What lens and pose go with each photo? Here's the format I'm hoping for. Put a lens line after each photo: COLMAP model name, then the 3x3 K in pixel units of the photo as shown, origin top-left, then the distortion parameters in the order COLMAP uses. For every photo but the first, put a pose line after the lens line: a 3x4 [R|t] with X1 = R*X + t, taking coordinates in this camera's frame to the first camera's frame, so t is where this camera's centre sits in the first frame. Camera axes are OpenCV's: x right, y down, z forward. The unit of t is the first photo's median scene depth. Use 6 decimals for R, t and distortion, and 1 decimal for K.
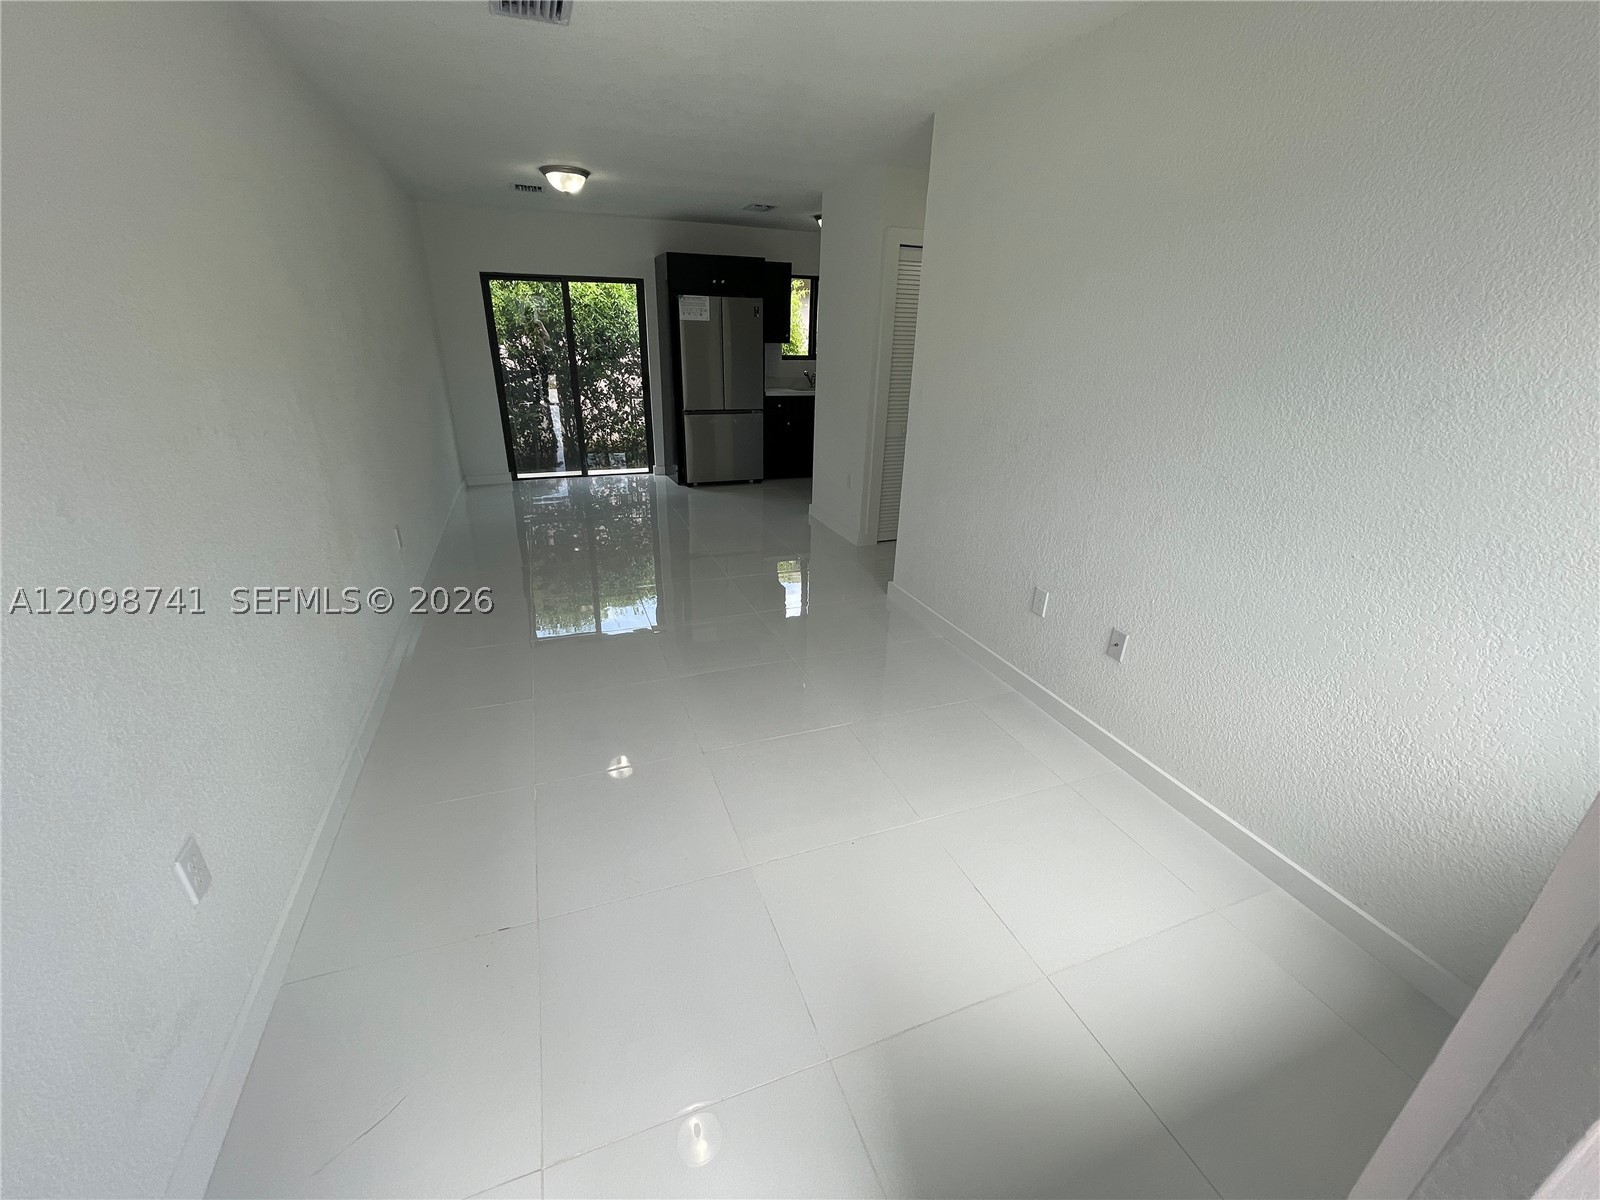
lens RADIAL K [[642.2, 0, 802.9], [0, 642.2, 601.9], [0, 0, 1]] dist [-0.000789, 0.000244]
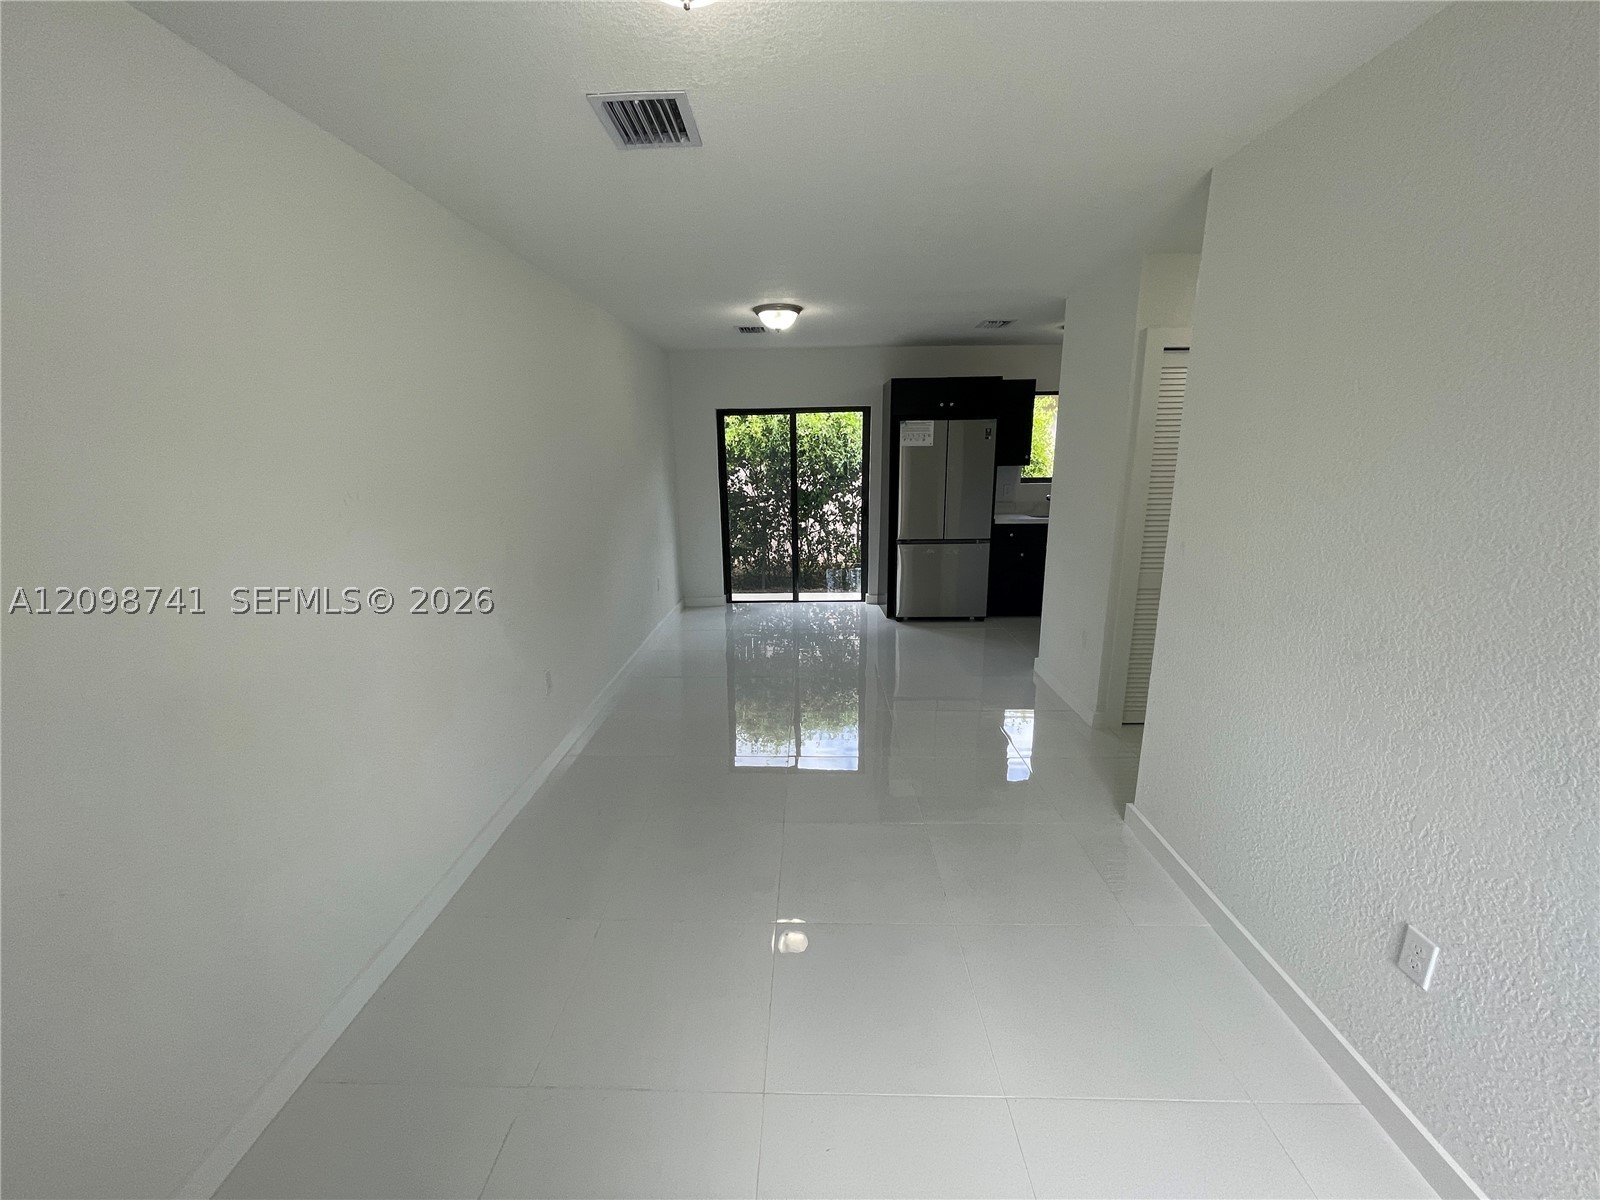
lens RADIAL K [[642.2, 0, 799.2], [0, 642.2, 600.5], [0, 0, 1]] dist [-0.000789, 0.000244]
pose [[0.921016, 0.059183, -0.385003, 0.039874], [-0.121476, 0.982738, -0.139530, -0.066439], [0.370100, 0.175278, 0.912307, 0.127349]]
